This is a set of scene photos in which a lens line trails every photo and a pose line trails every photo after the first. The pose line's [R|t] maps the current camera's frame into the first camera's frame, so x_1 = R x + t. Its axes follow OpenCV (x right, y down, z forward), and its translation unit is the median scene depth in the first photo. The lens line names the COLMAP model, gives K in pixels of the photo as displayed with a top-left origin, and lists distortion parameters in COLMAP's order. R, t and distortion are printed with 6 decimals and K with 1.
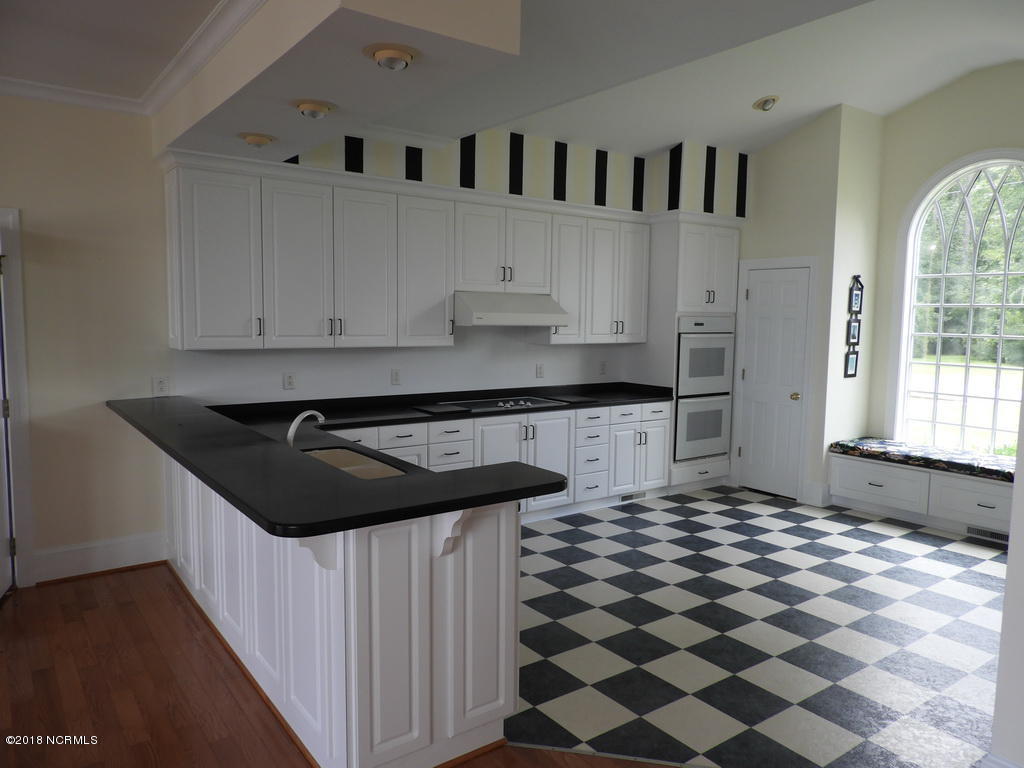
lens RADIAL K [[721.6, 0, 514.5], [0, 721.6, 381.0], [0, 0, 1]] dist [0.002578, -0.001888]
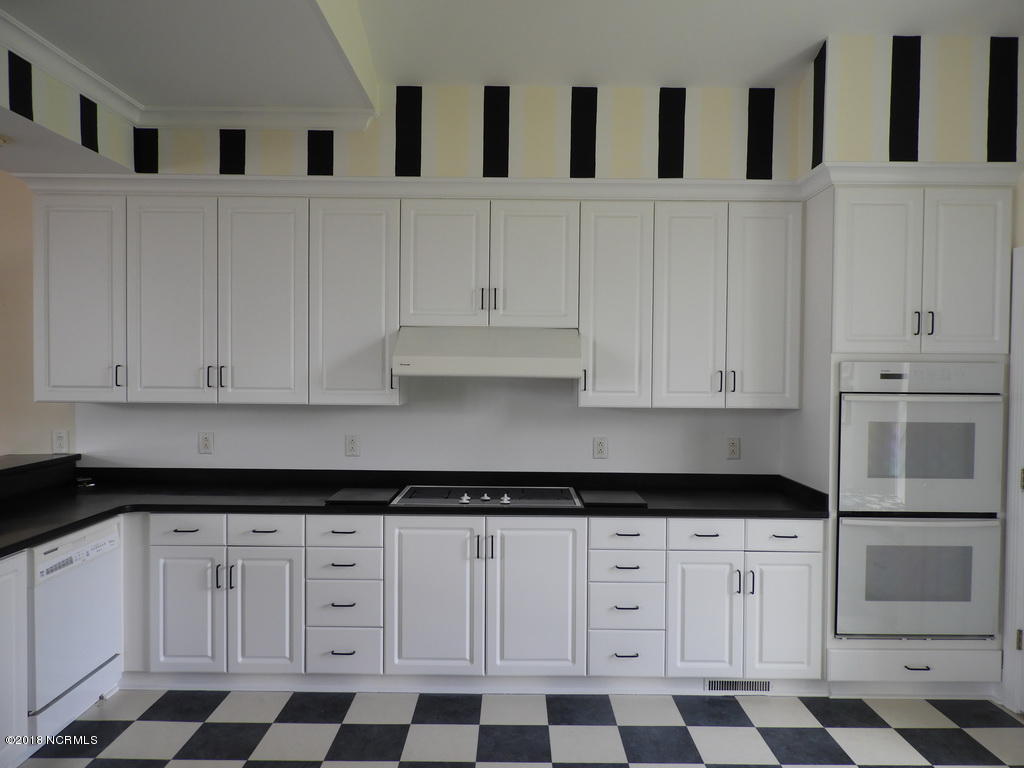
lens RADIAL K [[862.4, 0, 510.4], [0, 862.4, 383.3], [0, 0, 1]] dist [-0.010694, 0.003199]
pose [[0.795697, 0.007501, -0.605649, 0.424329], [-0.051864, 0.997095, -0.055789, -0.025564], [0.603471, 0.075802, 0.793774, 0.352892]]
